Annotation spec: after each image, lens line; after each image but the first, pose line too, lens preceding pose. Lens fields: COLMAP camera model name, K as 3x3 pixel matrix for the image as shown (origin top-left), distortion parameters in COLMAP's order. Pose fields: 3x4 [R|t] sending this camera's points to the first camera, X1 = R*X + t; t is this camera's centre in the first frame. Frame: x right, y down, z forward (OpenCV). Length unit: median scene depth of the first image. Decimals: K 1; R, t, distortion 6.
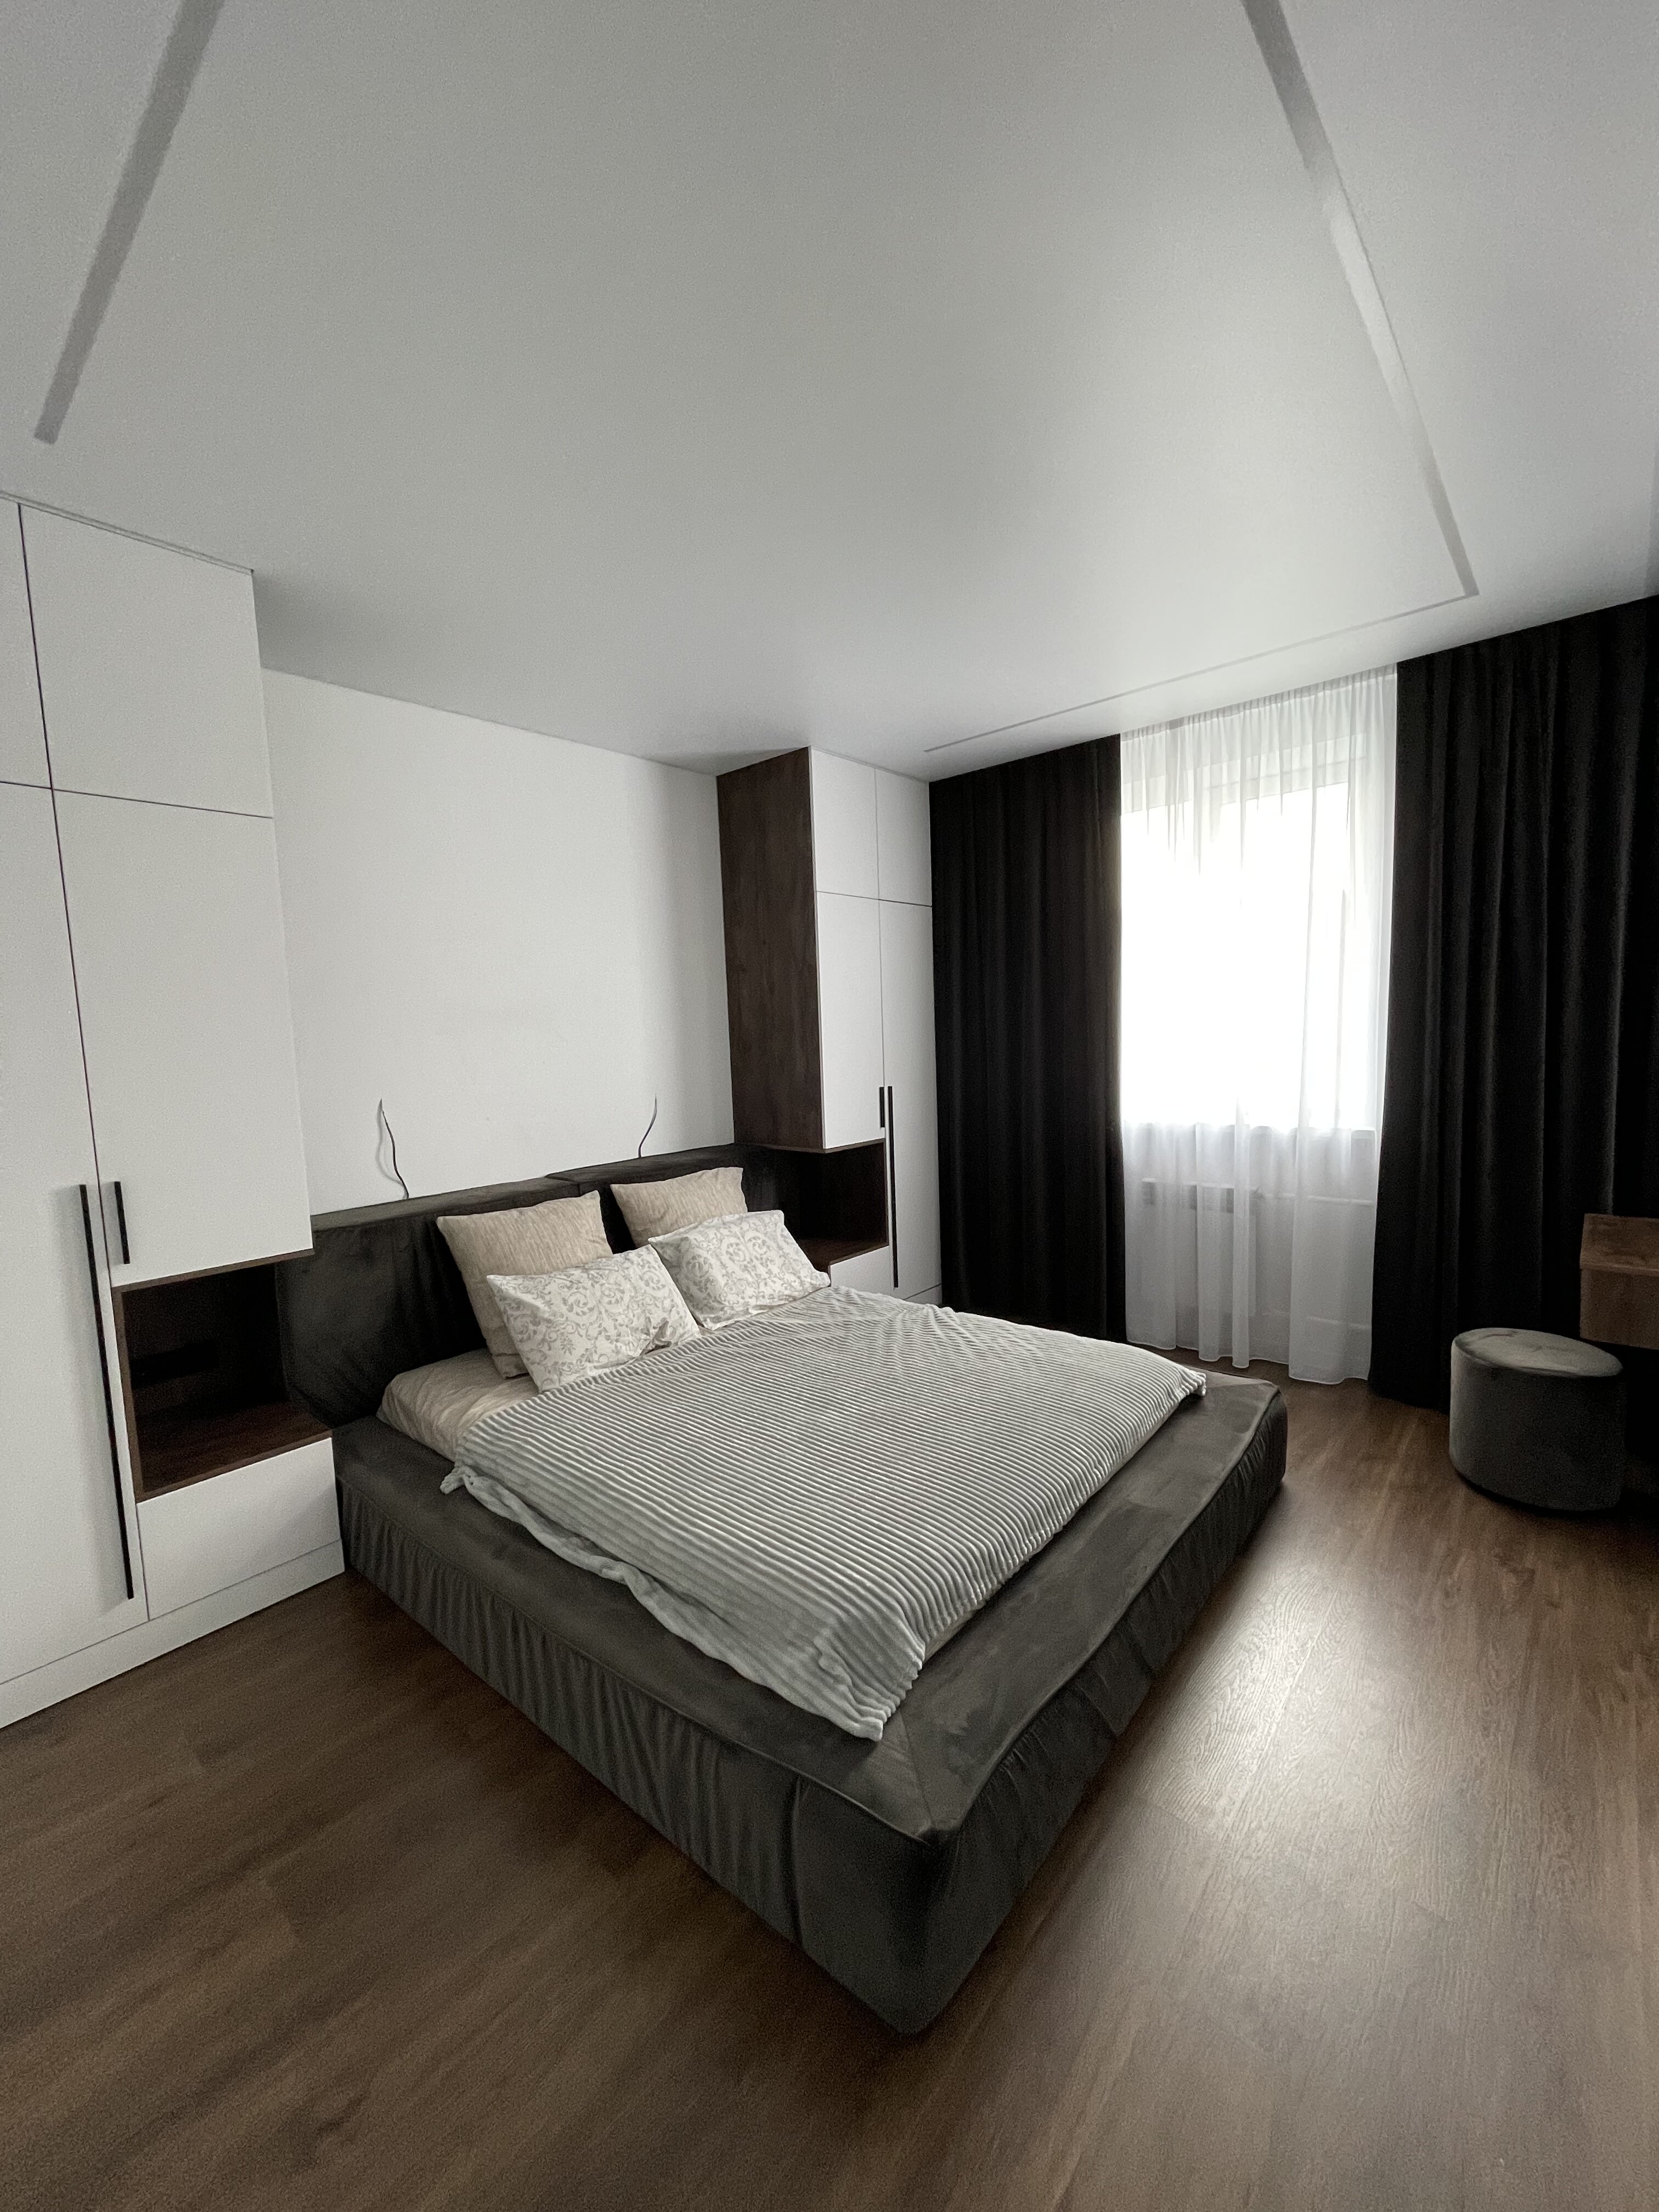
lens RADIAL K [[890.7, 0, 827.3], [0, 890.7, 1110.3], [0, 0, 1]] dist [0.005120, -0.000741]
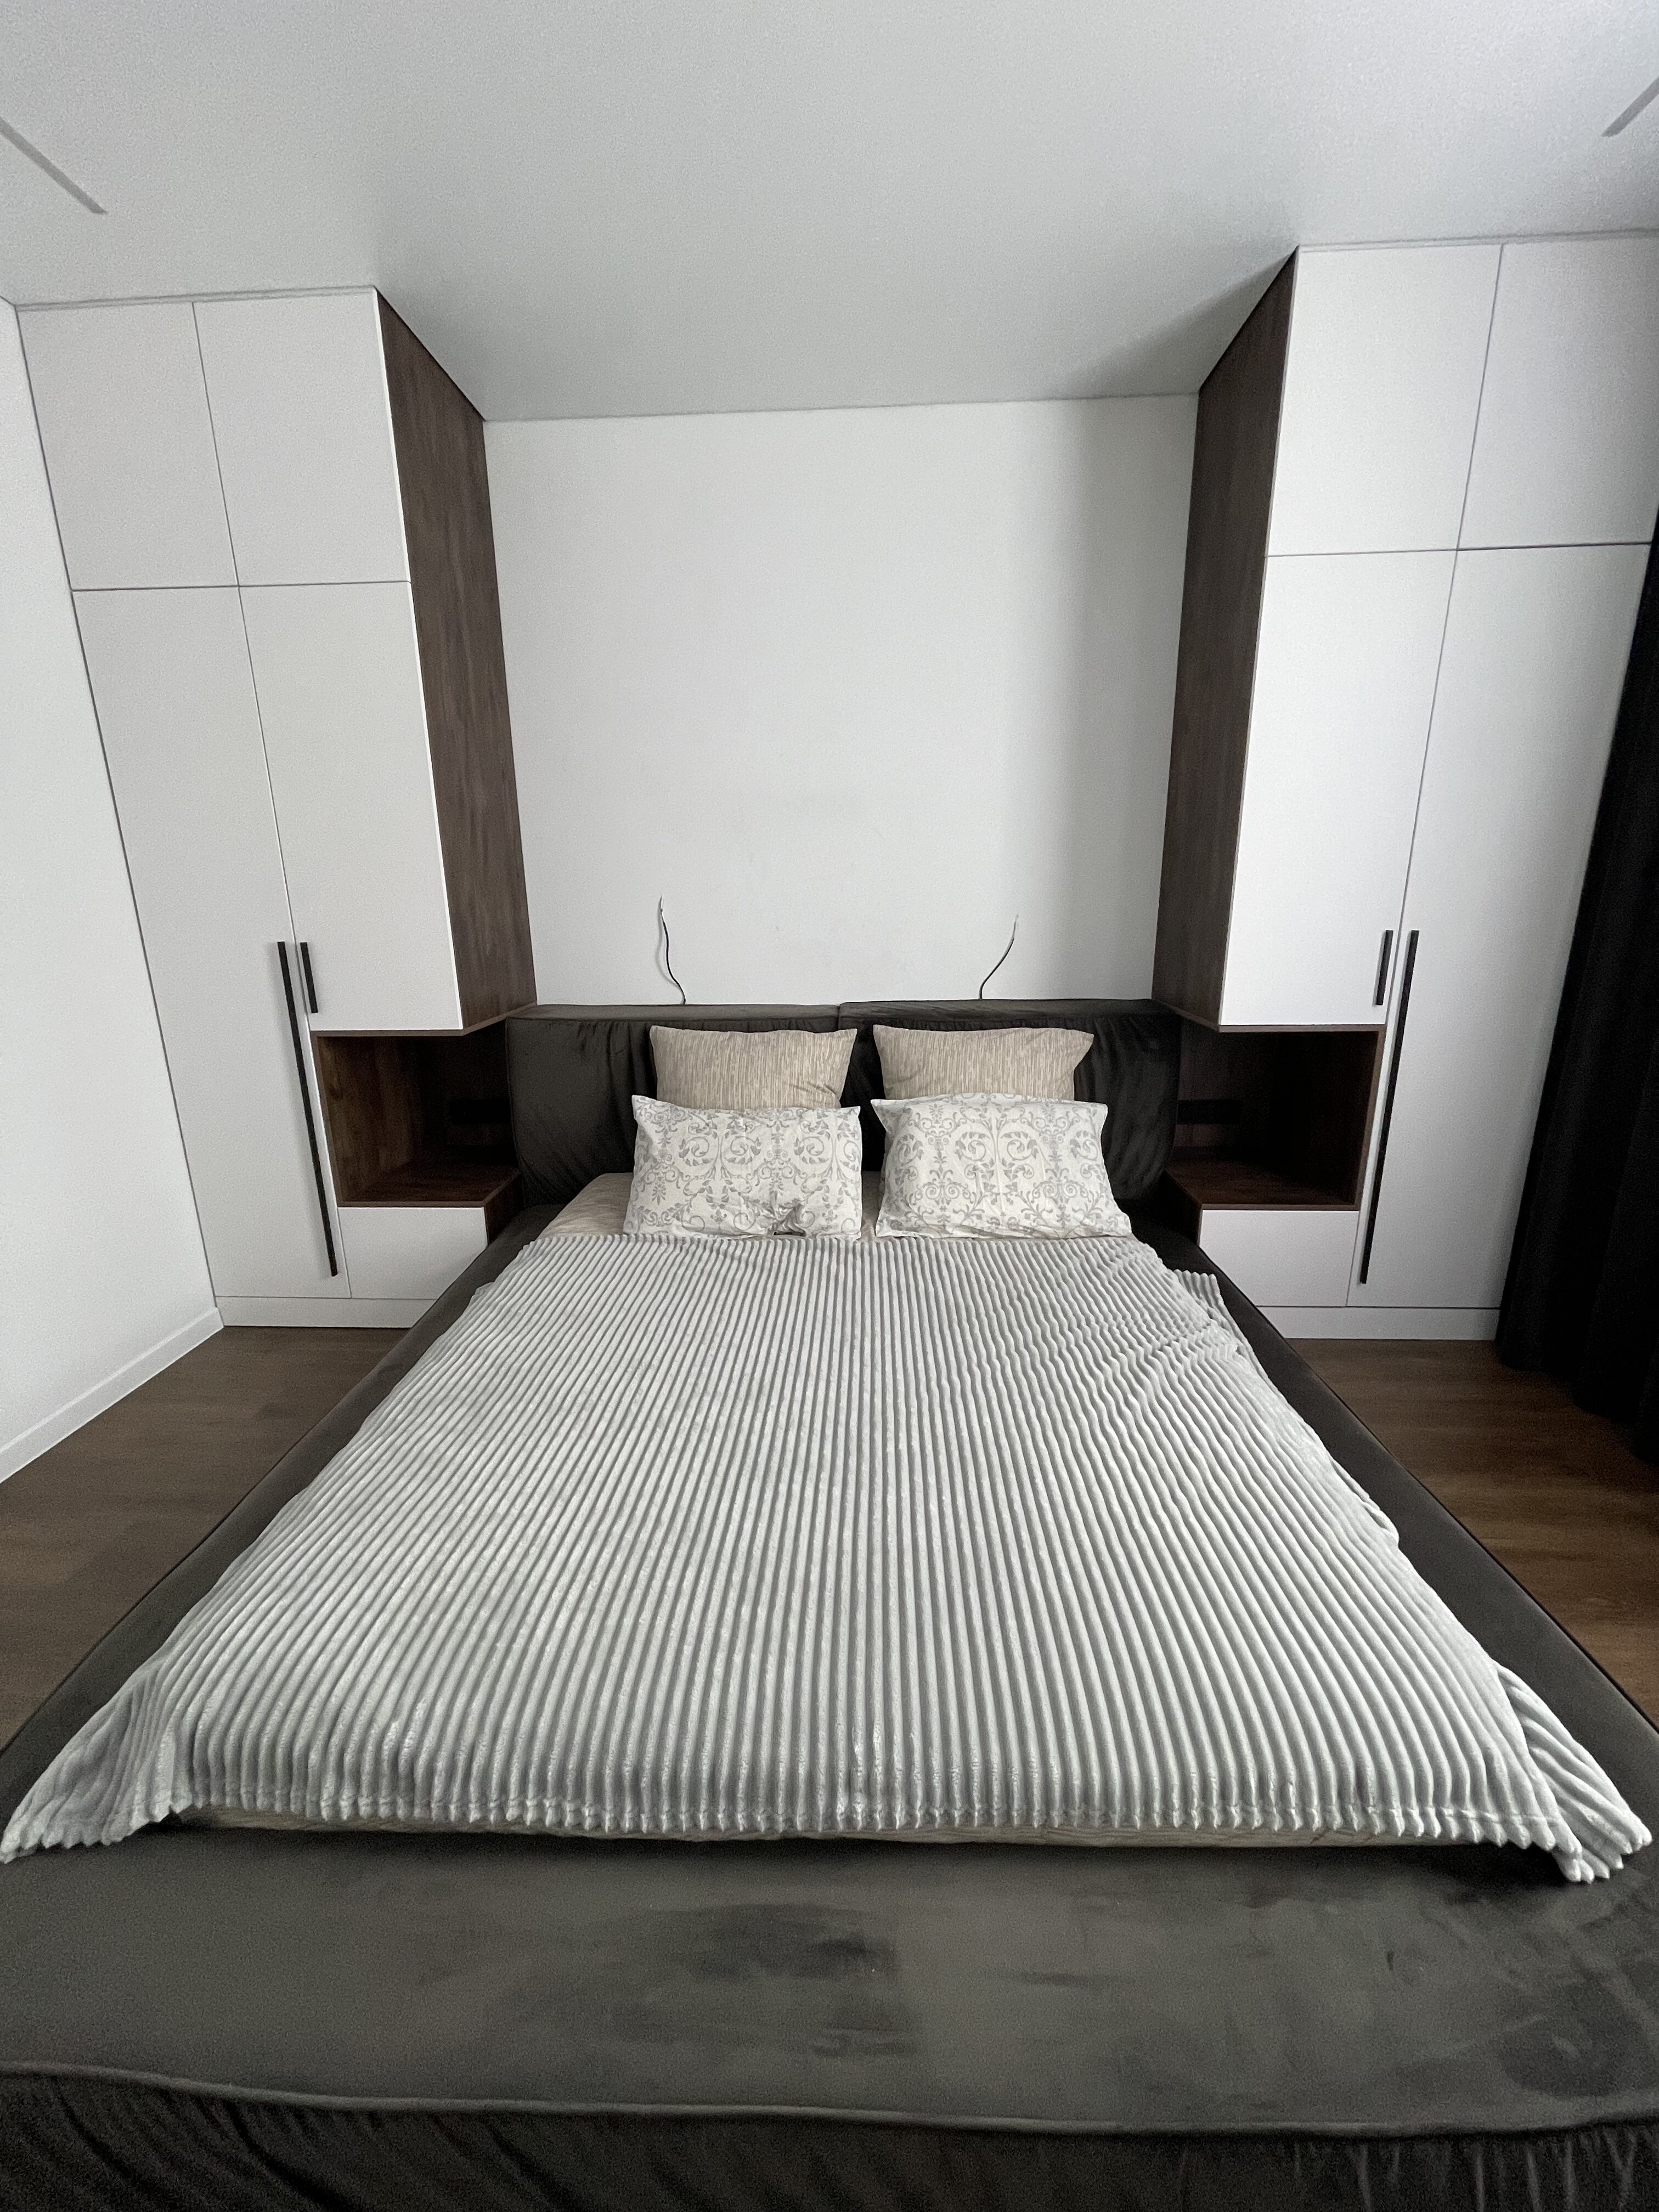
lens RADIAL K [[890.7, 0, 821.9], [0, 890.7, 1110.1], [0, 0, 1]] dist [0.005120, -0.000741]
pose [[0.625611, 0.220412, -0.748351, 0.389833], [-0.083744, 0.972689, 0.216477, -0.012177], [0.775628, -0.072760, 0.626983, 0.529000]]
